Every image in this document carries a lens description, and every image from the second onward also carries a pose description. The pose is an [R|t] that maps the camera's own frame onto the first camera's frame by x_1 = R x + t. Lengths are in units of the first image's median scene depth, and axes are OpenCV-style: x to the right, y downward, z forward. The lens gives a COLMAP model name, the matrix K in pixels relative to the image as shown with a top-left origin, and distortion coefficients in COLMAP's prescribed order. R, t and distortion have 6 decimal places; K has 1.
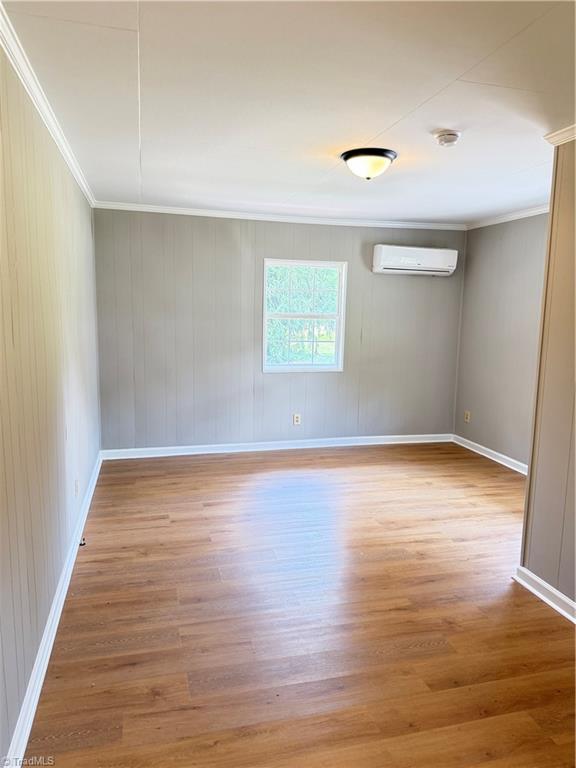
lens RADIAL K [[543.2, 0, 290.0], [0, 543.2, 381.5], [0, 0, 1]] dist [-0.000616, -0.004428]
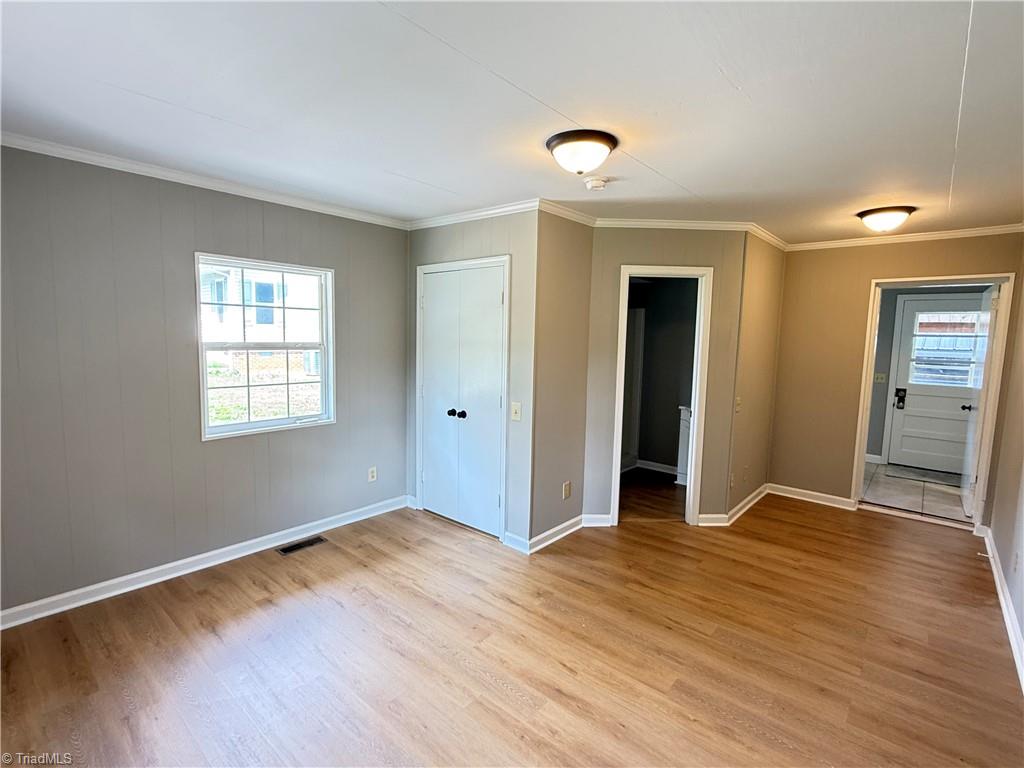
lens RADIAL K [[490.6, 0, 514.7], [0, 490.6, 385.9], [0, 0, 1]] dist [0.001193, 0.000961]
pose [[-0.564138, -0.123308, 0.816421, -0.374294], [0.081745, 0.975587, 0.203833, -0.206440], [-0.821624, 0.181728, -0.540286, 1.386634]]
